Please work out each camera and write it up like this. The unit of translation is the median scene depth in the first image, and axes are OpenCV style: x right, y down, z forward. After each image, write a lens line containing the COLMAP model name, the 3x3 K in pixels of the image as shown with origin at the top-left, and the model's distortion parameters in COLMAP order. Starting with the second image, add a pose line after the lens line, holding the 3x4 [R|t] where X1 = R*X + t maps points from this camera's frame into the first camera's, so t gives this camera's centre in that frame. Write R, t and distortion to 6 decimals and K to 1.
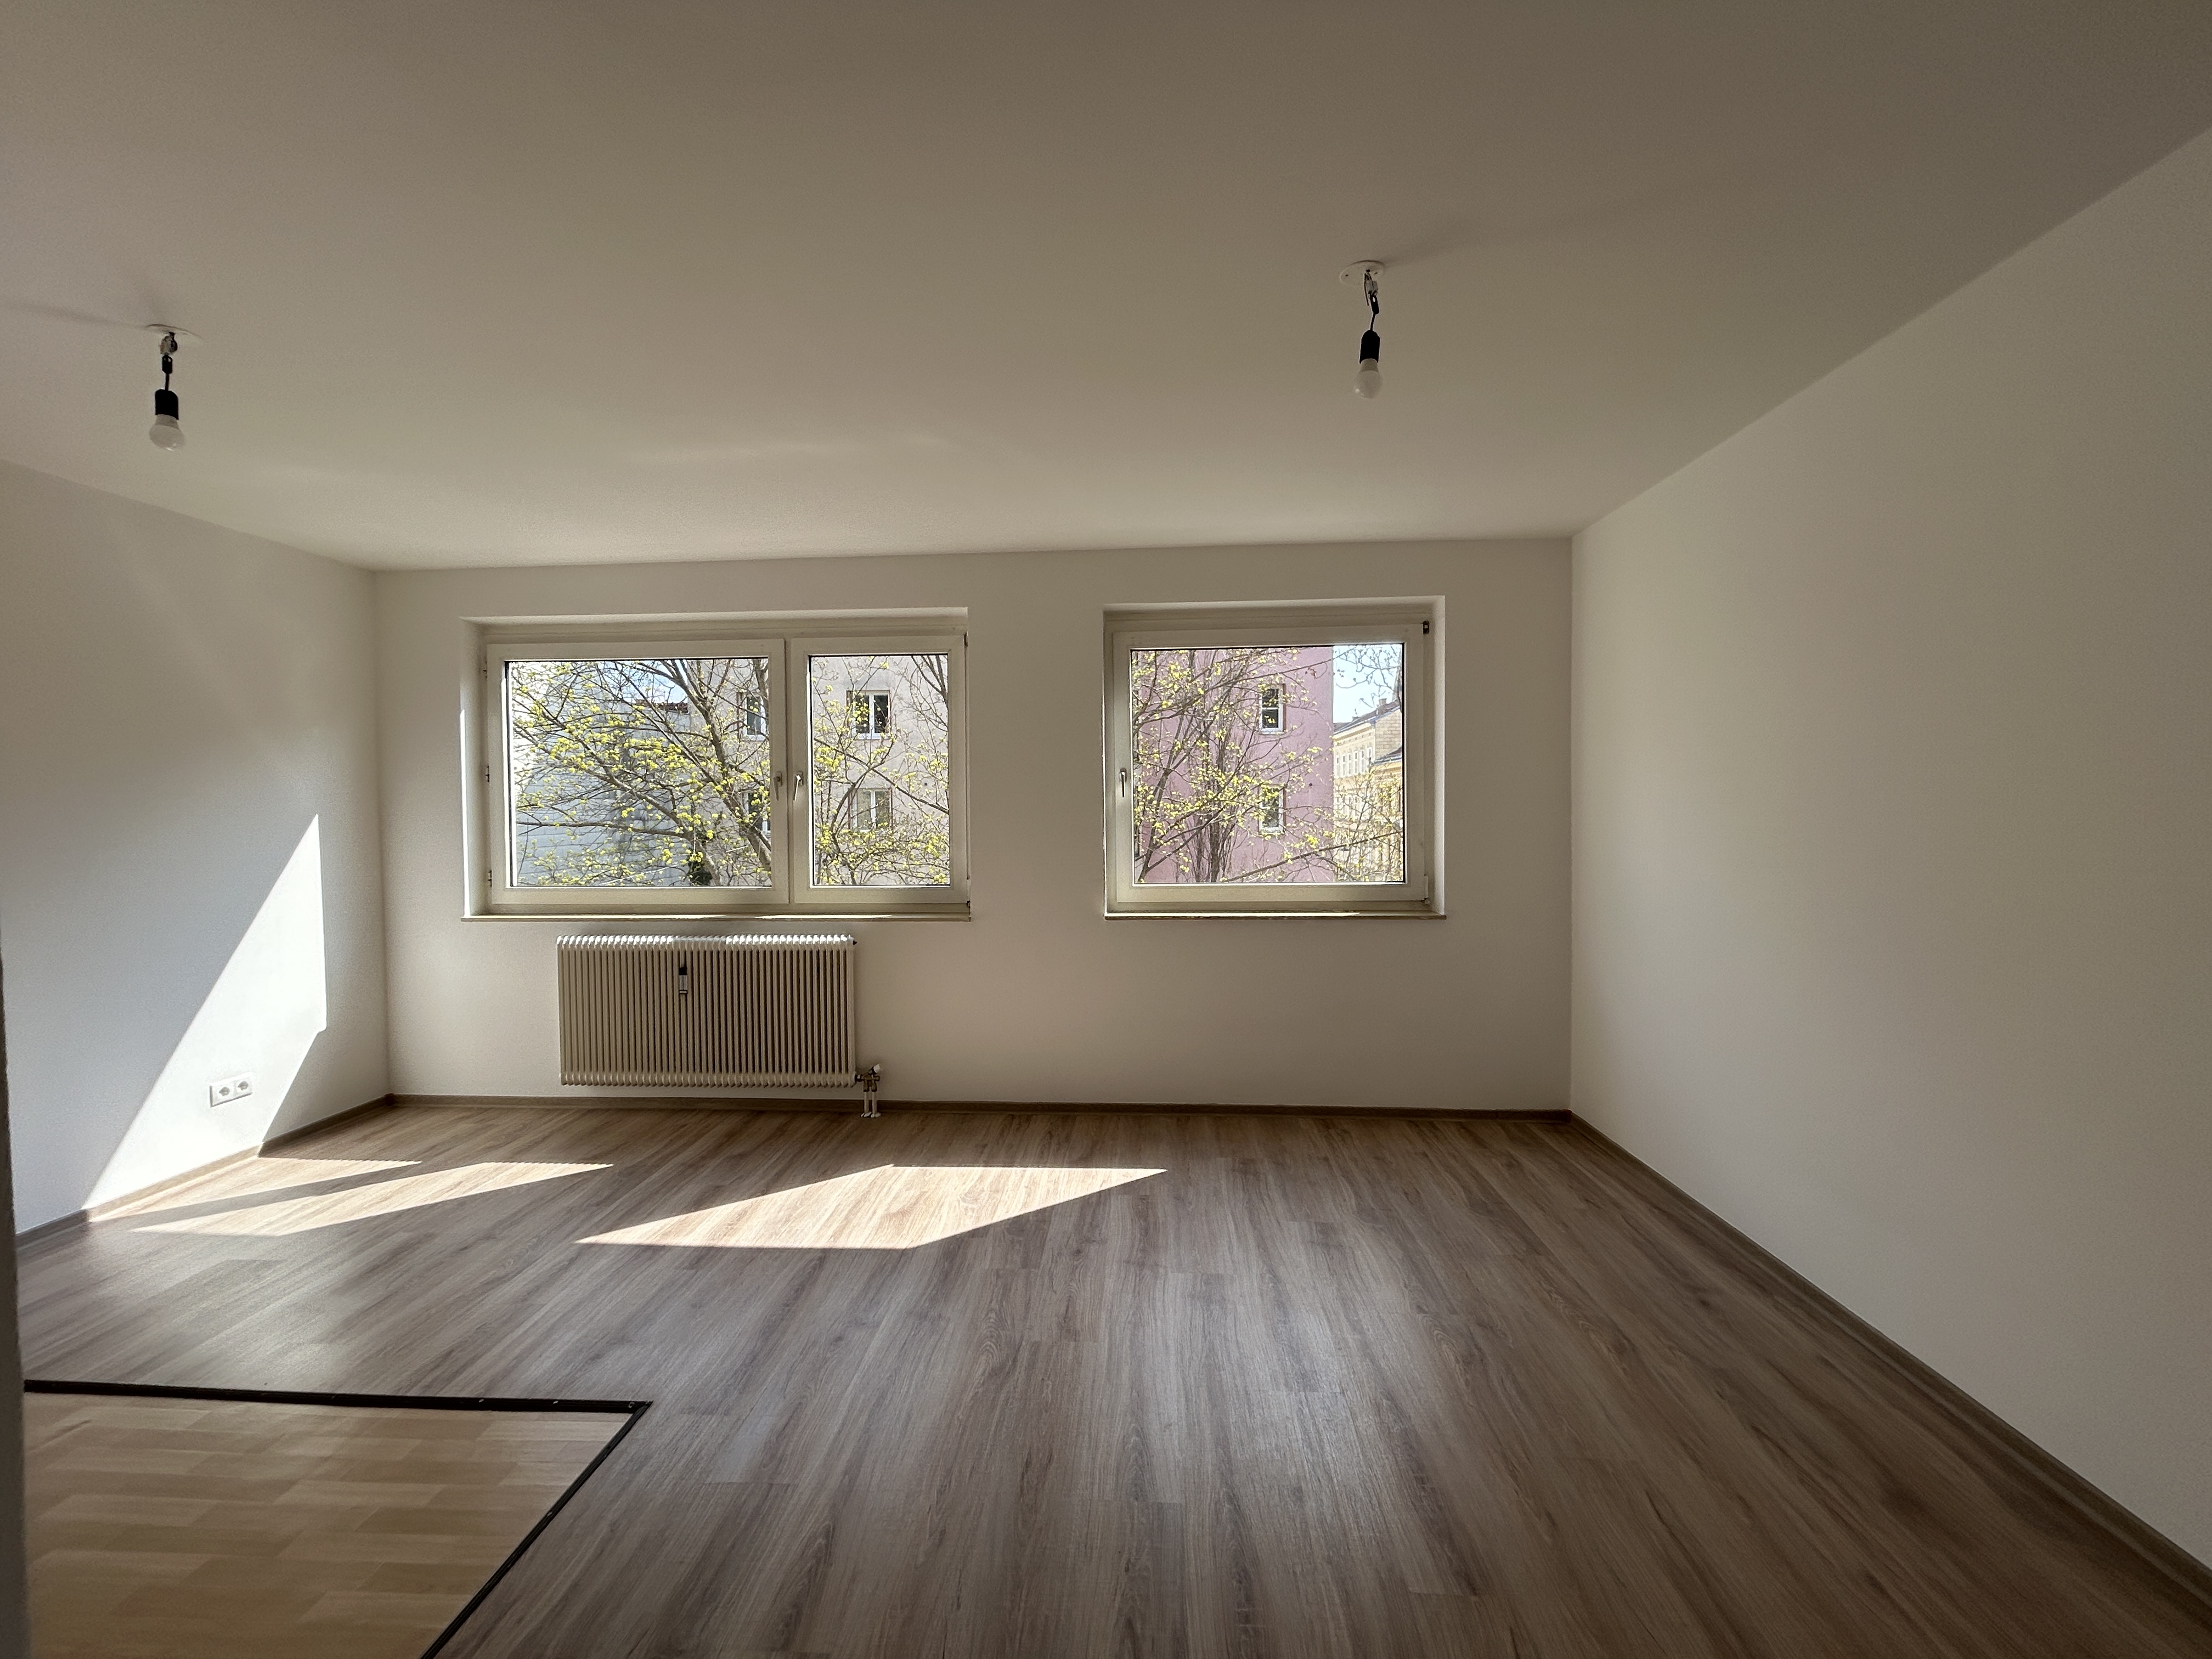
lens RADIAL K [[890.4, 0, 1101.4], [0, 890.4, 832.7], [0, 0, 1]] dist [-0.001813, 0.000162]
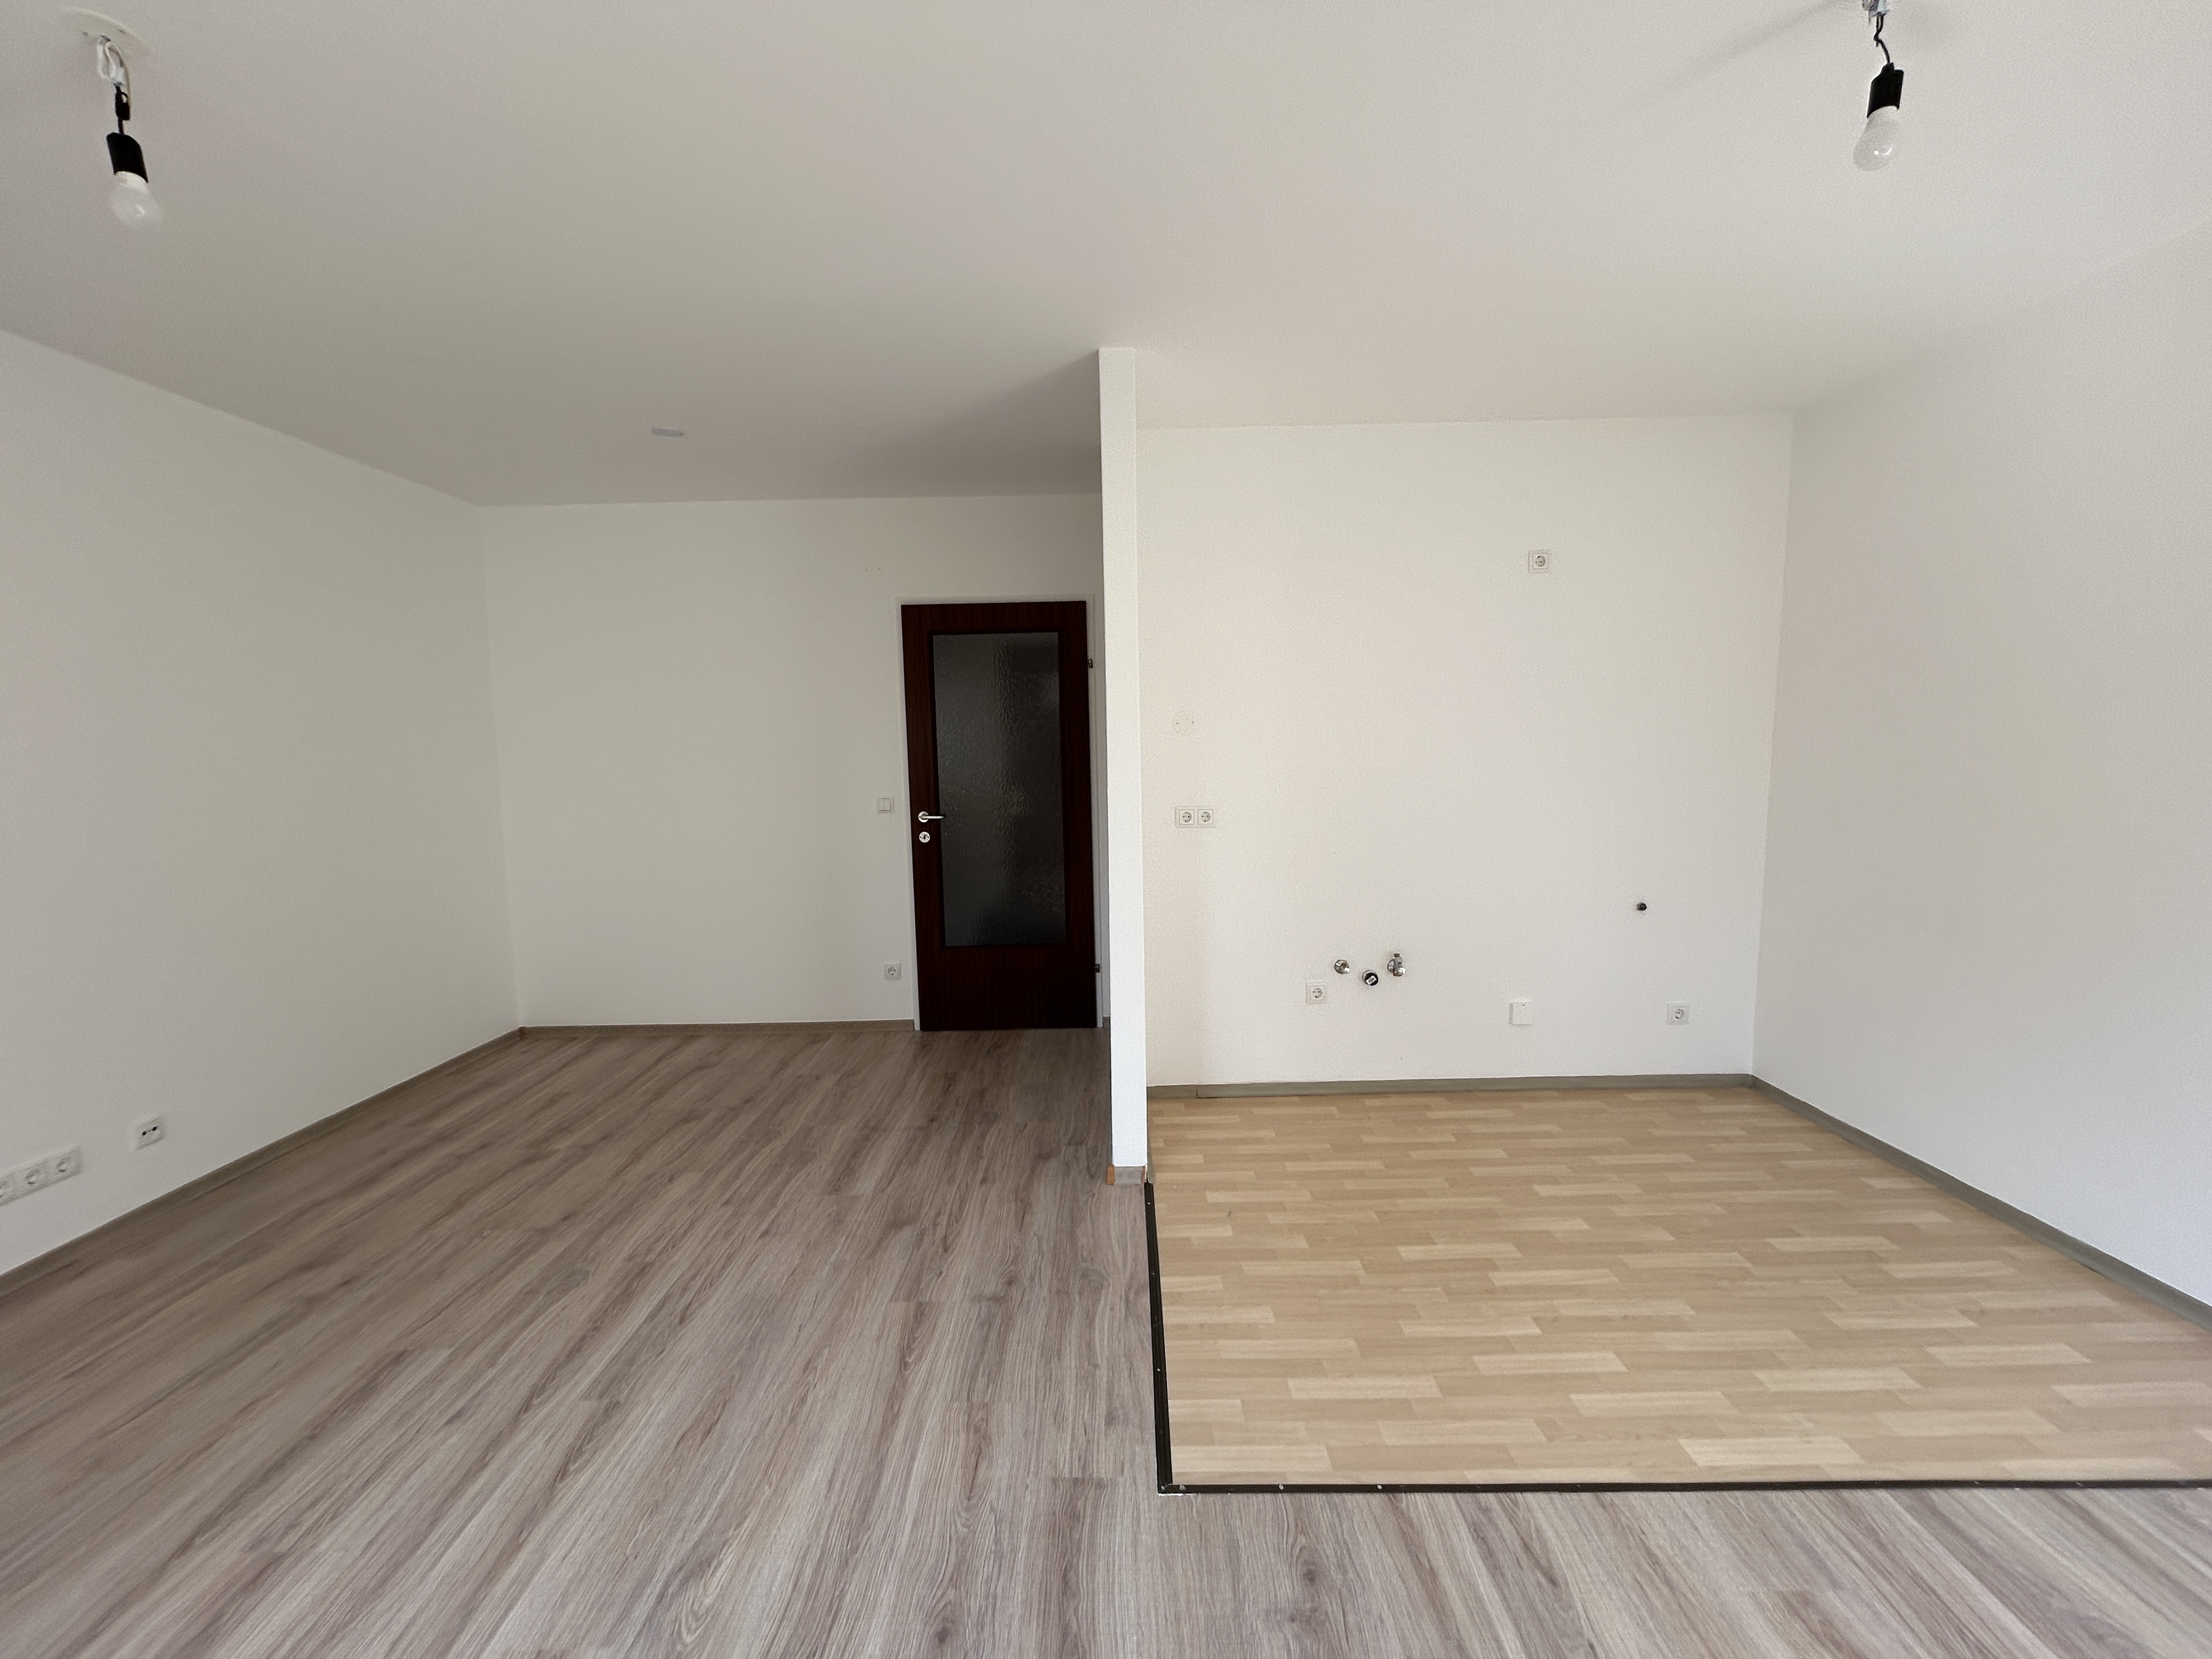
lens RADIAL K [[890.4, 0, 1101.4], [0, 890.4, 832.7], [0, 0, 1]] dist [-0.001813, 0.000162]
pose [[-0.998377, 0.031836, -0.047224, -0.260758], [0.025648, 0.991660, 0.126302, -0.024404], [0.050851, 0.124886, -0.990867, 1.021770]]
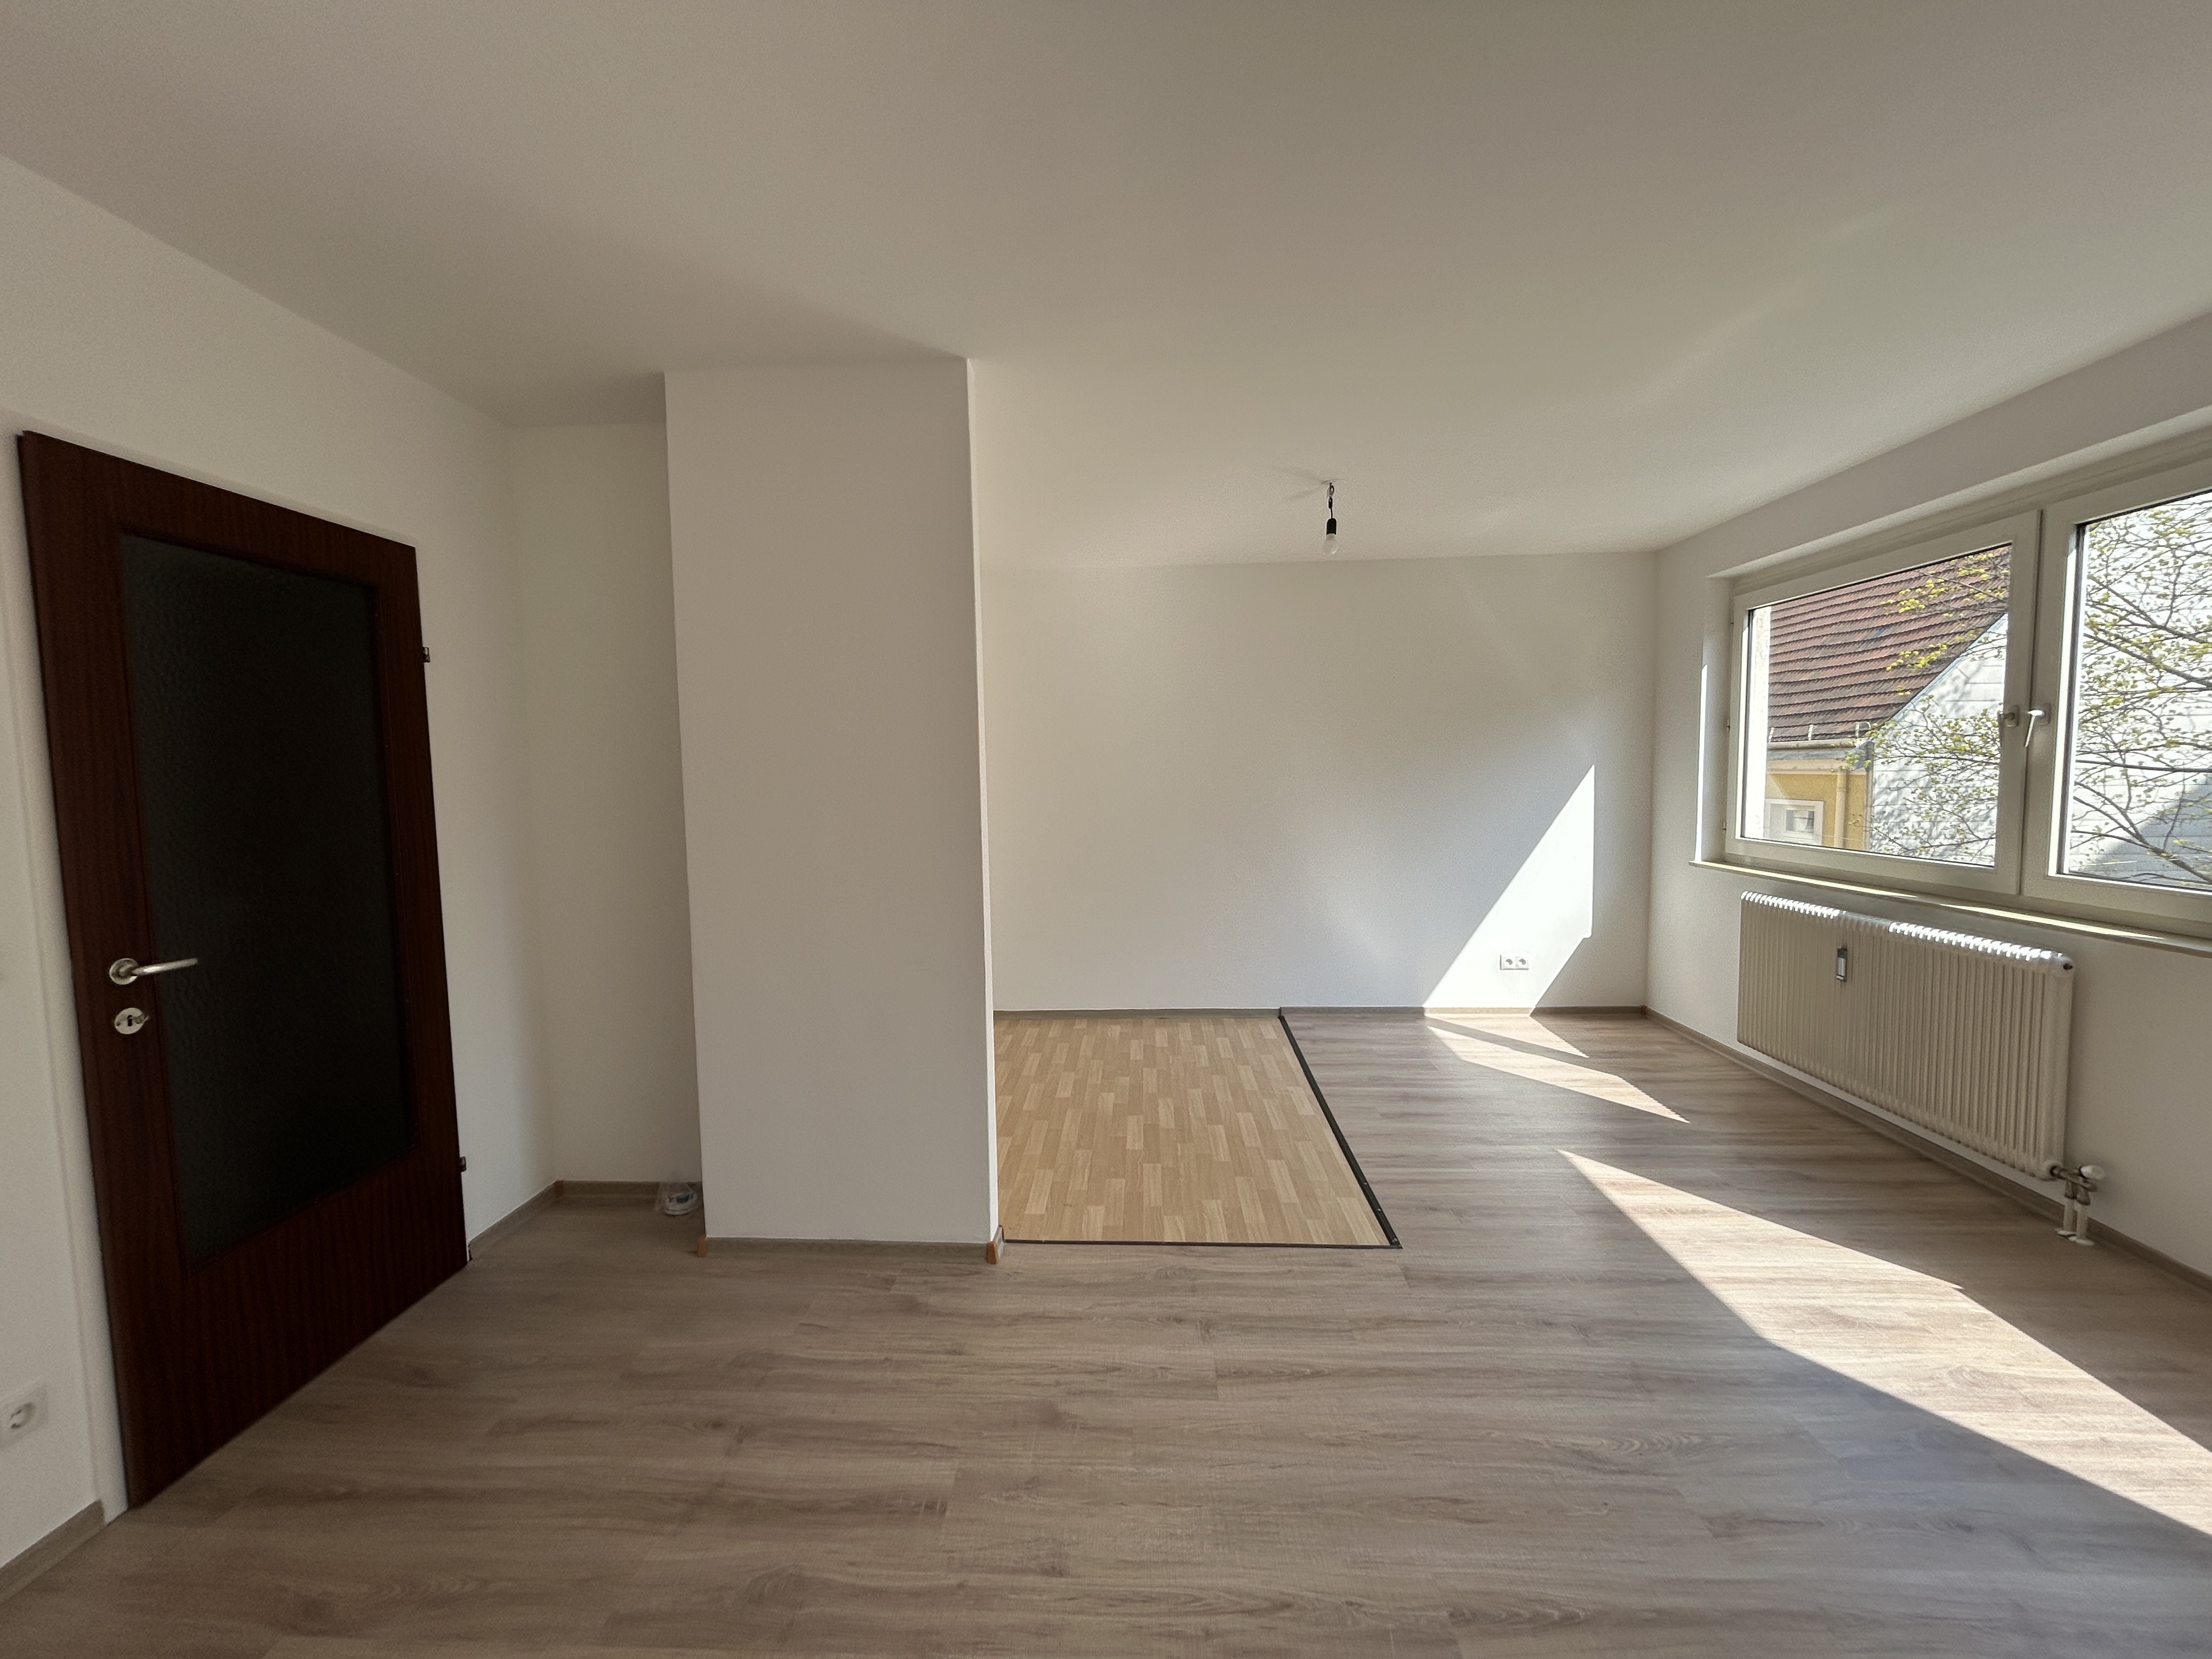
lens RADIAL K [[890.4, 0, 1101.4], [0, 890.4, 832.7], [0, 0, 1]] dist [-0.001813, 0.000162]
pose [[0.007720, 0.079522, -0.996803, 0.411169], [-0.011647, 0.996772, 0.079429, -0.019450], [0.999902, 0.010996, 0.008621, 0.336333]]
